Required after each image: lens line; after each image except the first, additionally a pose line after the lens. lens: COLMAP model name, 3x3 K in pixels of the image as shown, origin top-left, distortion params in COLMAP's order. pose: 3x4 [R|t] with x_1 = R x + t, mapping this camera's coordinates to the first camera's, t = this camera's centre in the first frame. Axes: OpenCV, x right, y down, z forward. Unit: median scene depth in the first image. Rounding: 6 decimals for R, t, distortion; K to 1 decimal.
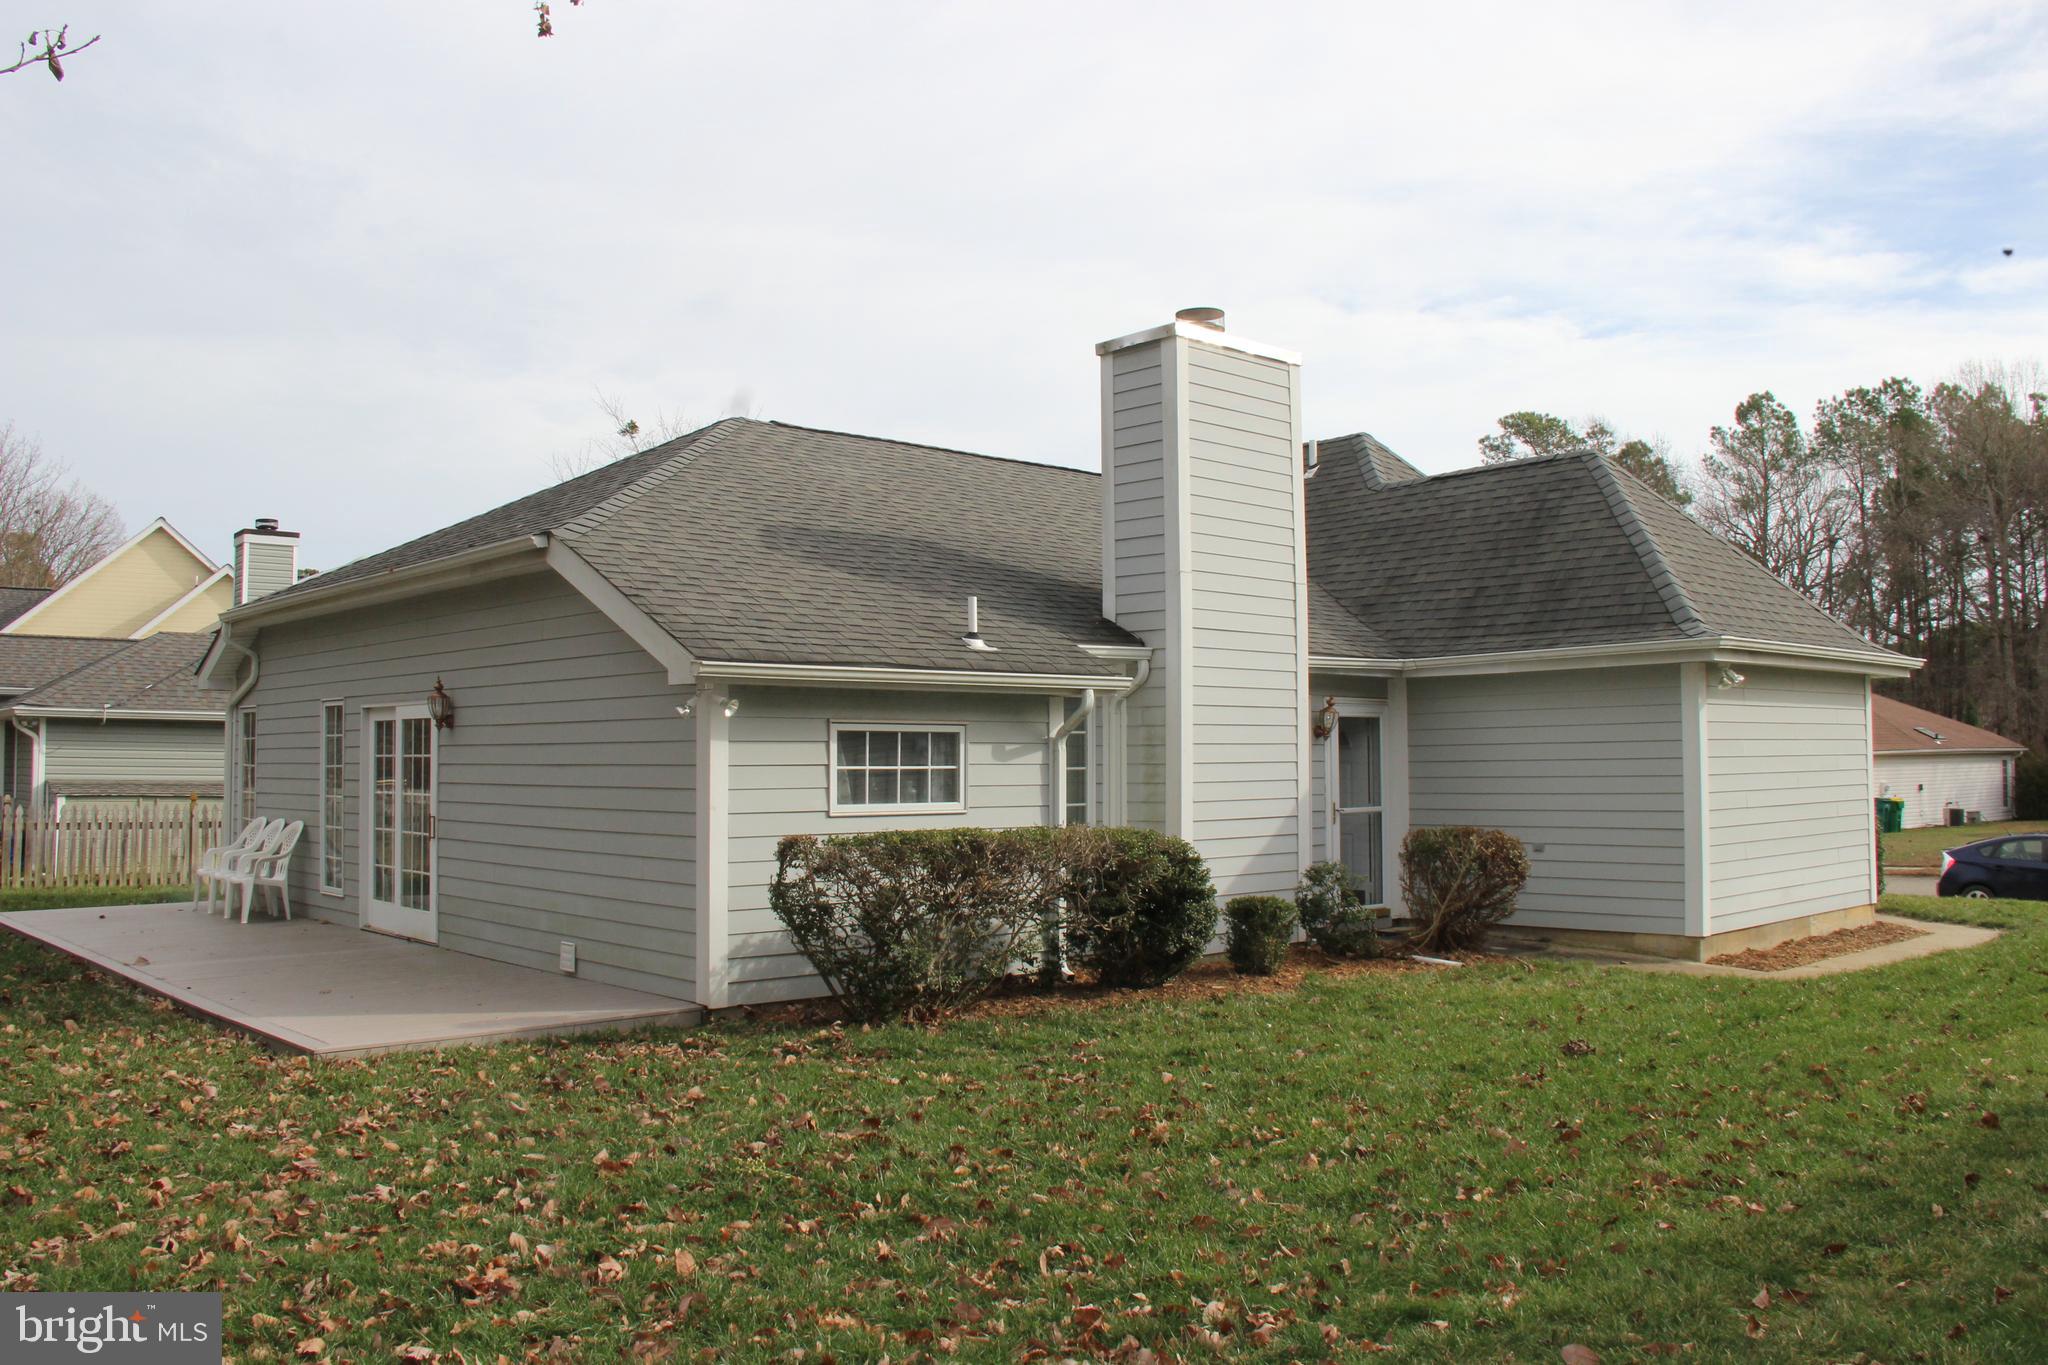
lens RADIAL K [[1716.7, 0, 987.1], [0, 1716.7, 648.3], [0, 0, 1]] dist [-0.139309, 0.056181]
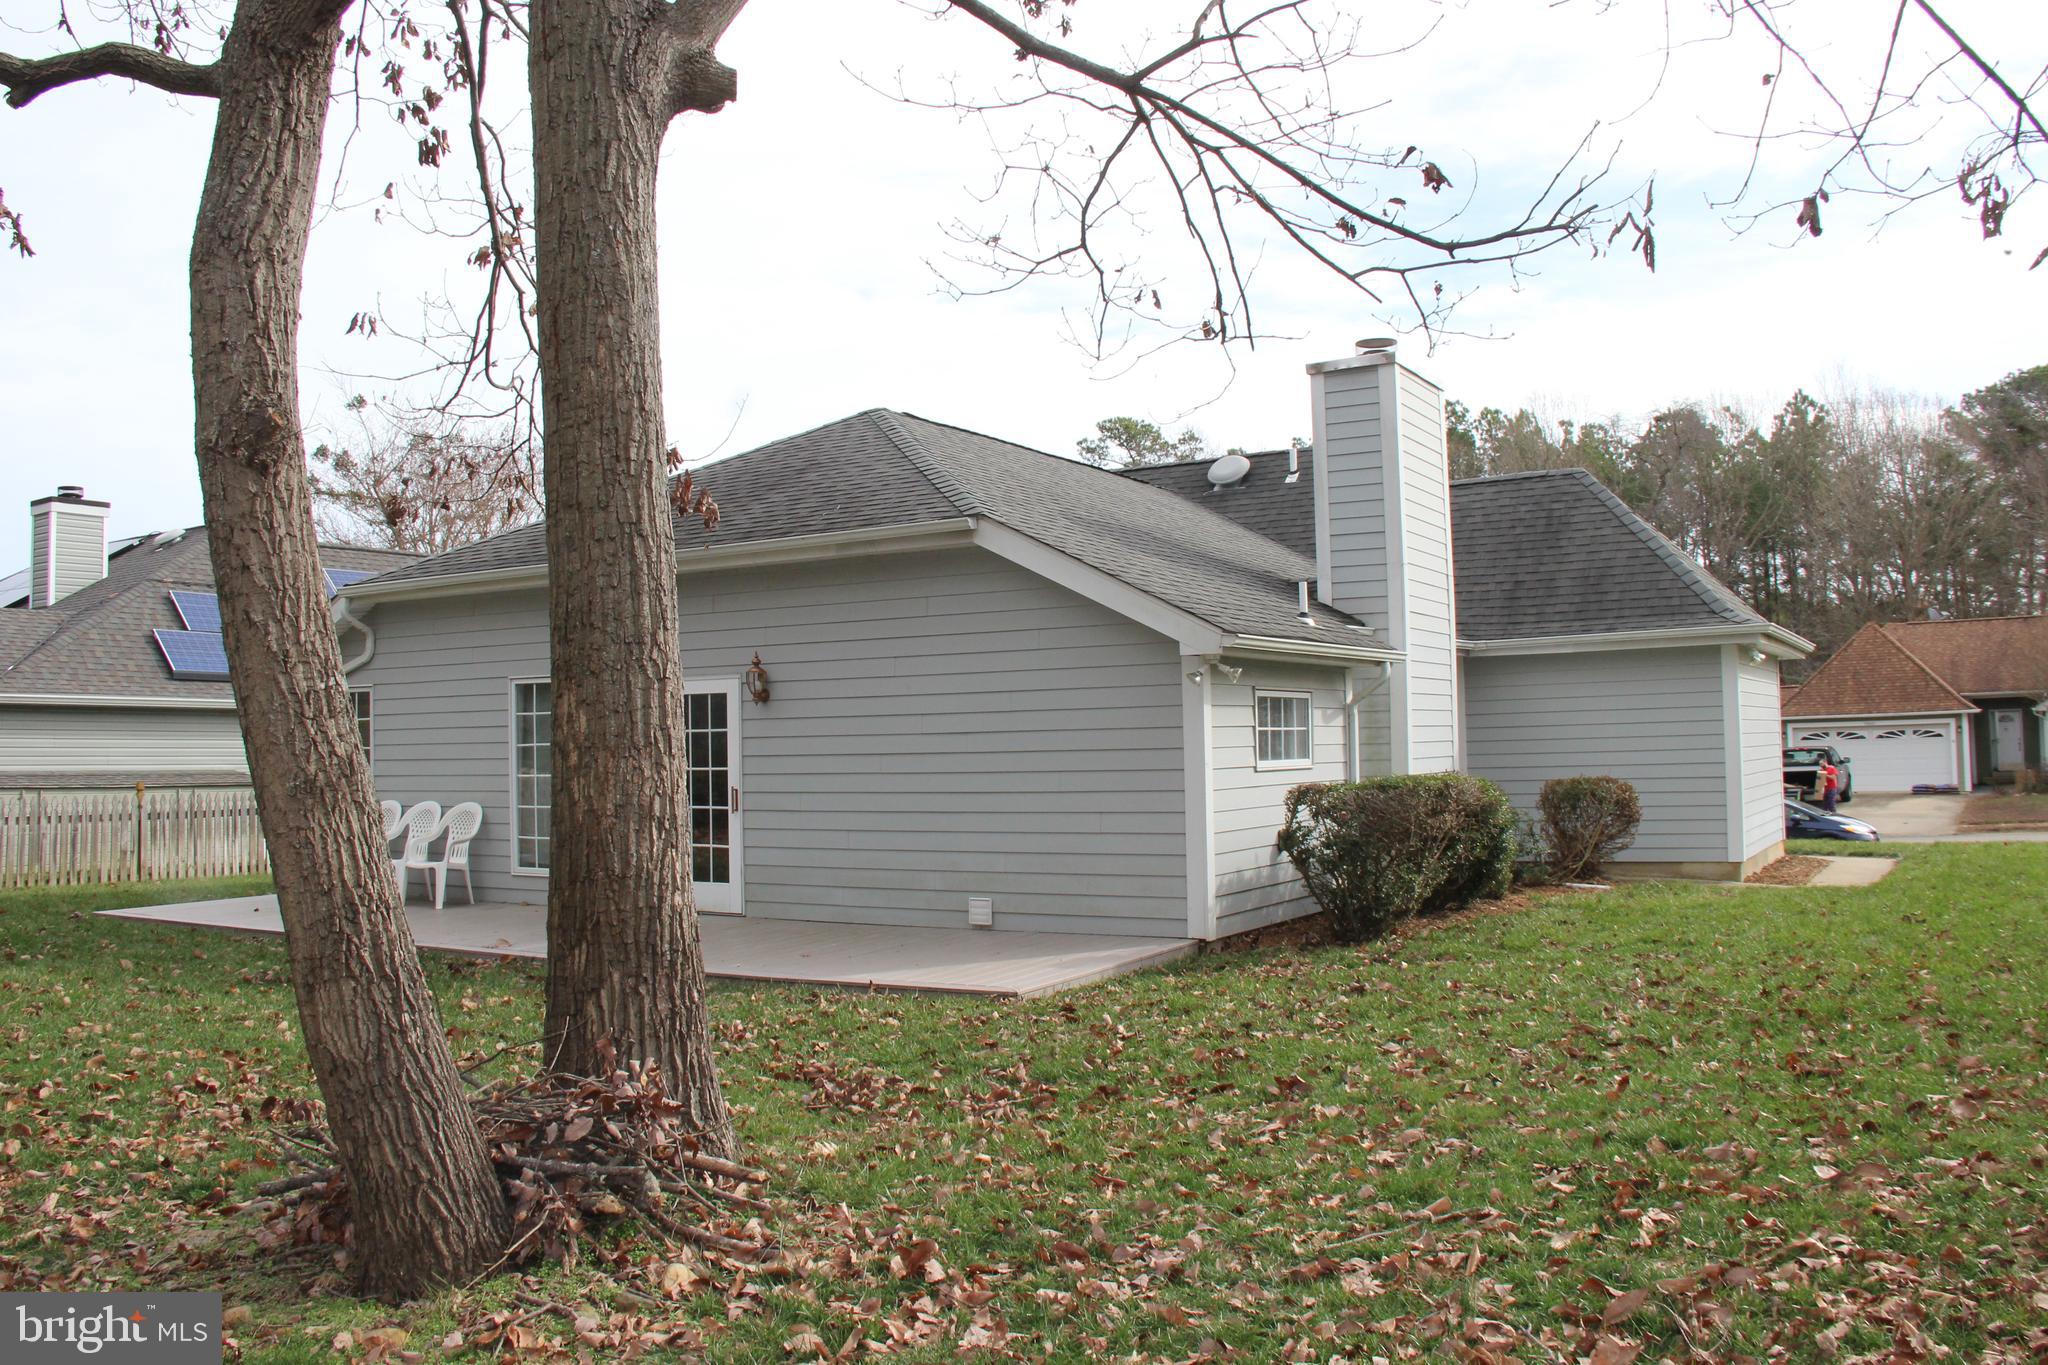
lens RADIAL K [[1716.7, 0, 997.2], [0, 1716.7, 653.9], [0, 0, 1]] dist [-0.139309, 0.056181]
pose [[0.952131, 0.003676, 0.305667, -0.450629], [-0.006201, 0.999954, 0.007289, 0.009258], [-0.305627, -0.008836, 0.952110, -0.025033]]
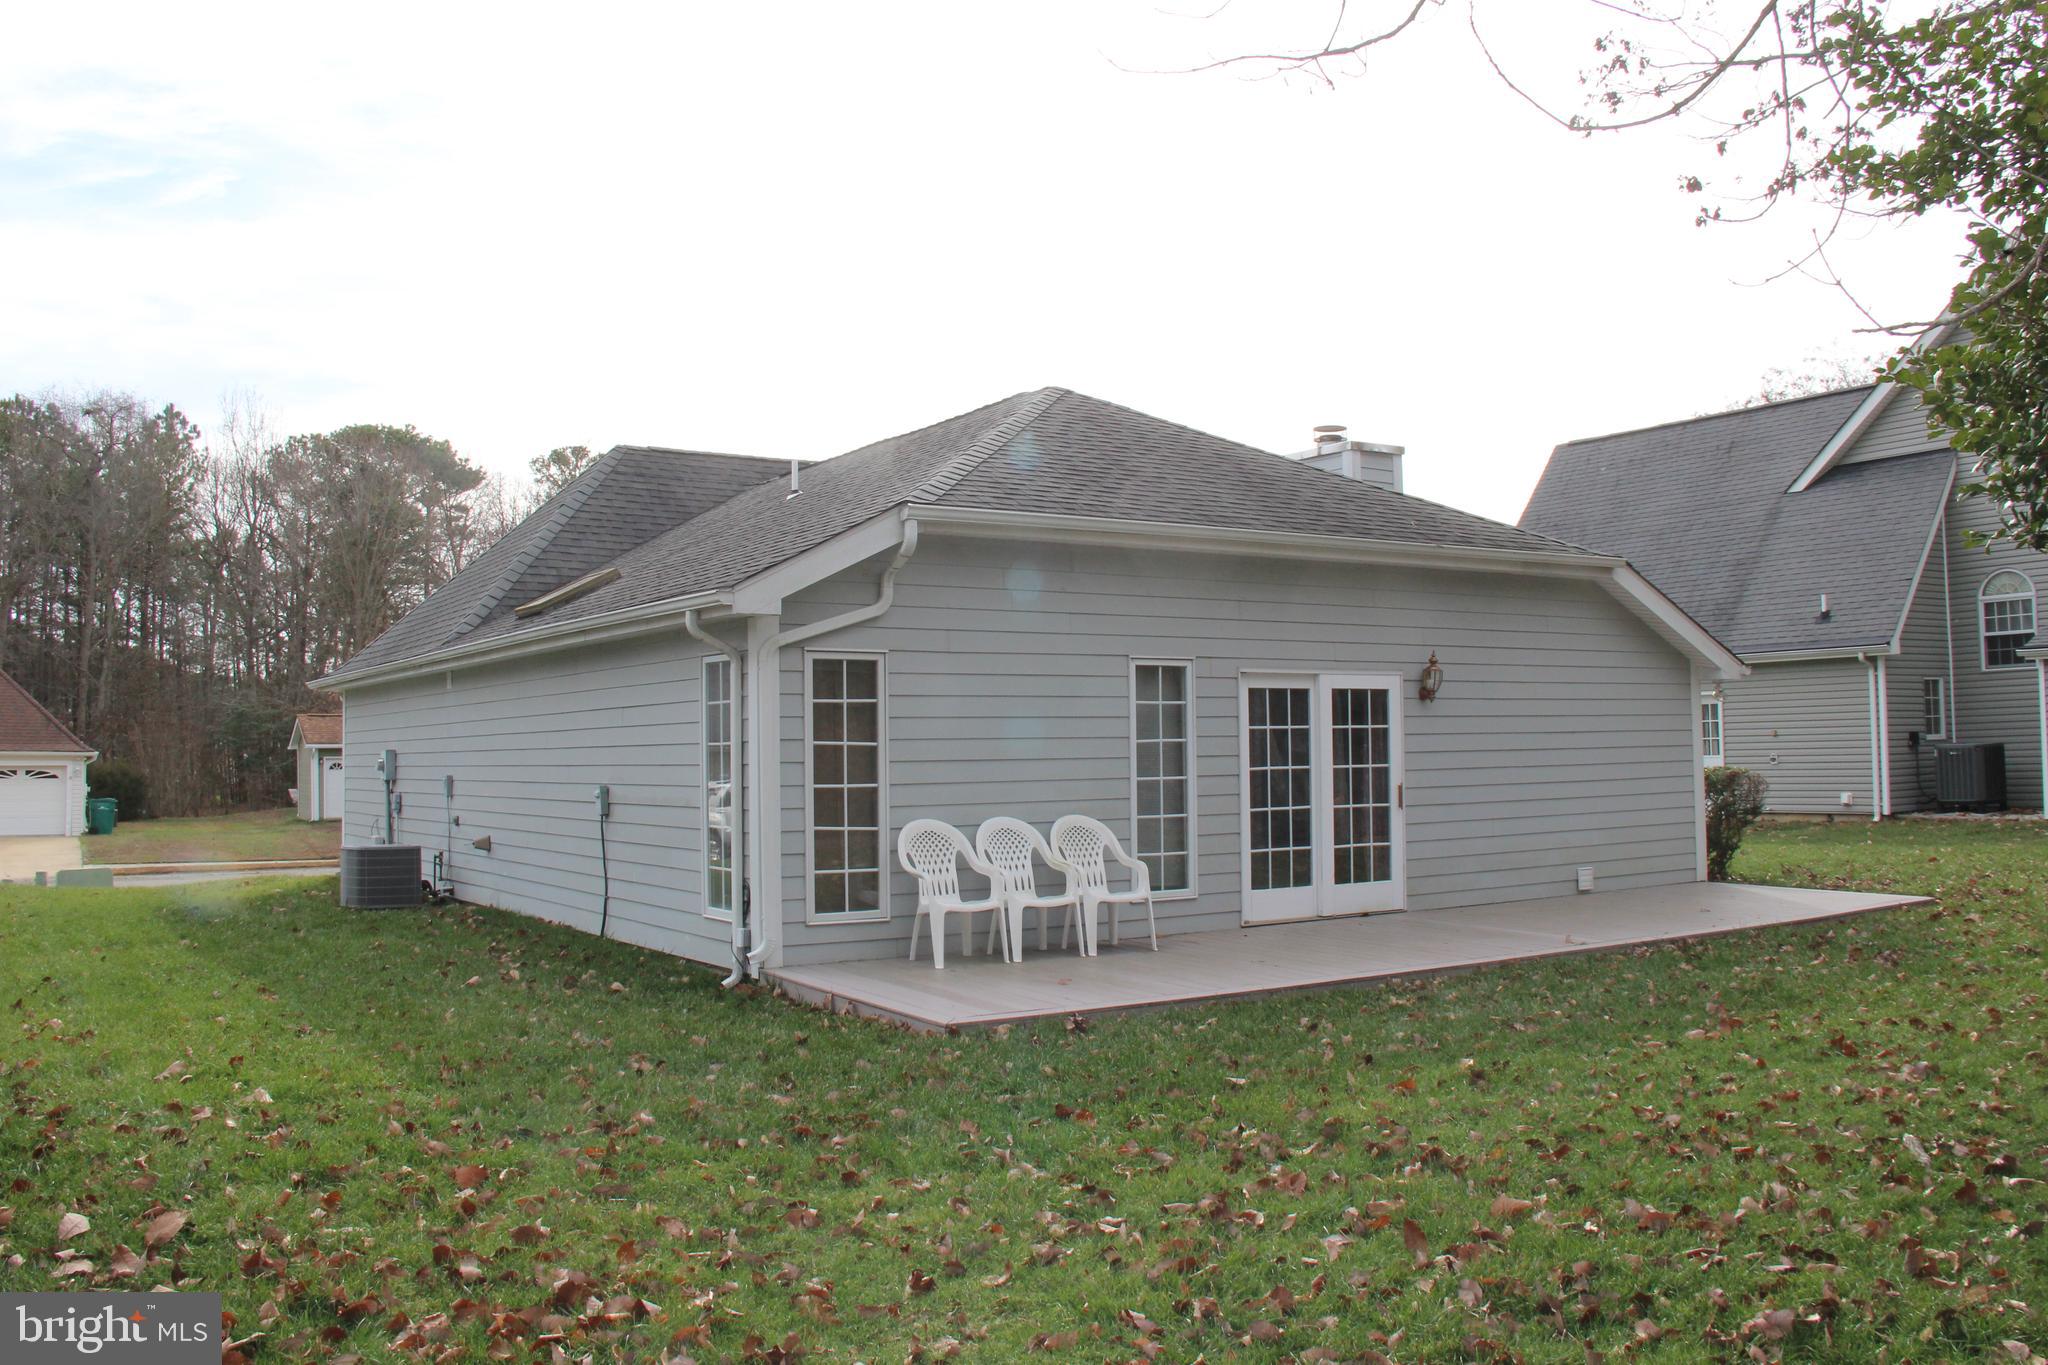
lens RADIAL K [[1716.7, 0, 1027.3], [0, 1716.7, 676.7], [0, 0, 1]] dist [-0.139309, 0.056181]
pose [[0.126168, 0.040084, 0.991199, -1.263648], [-0.053233, 0.998017, -0.033584, 0.074340], [-0.990580, -0.048527, 0.128052, 1.003957]]
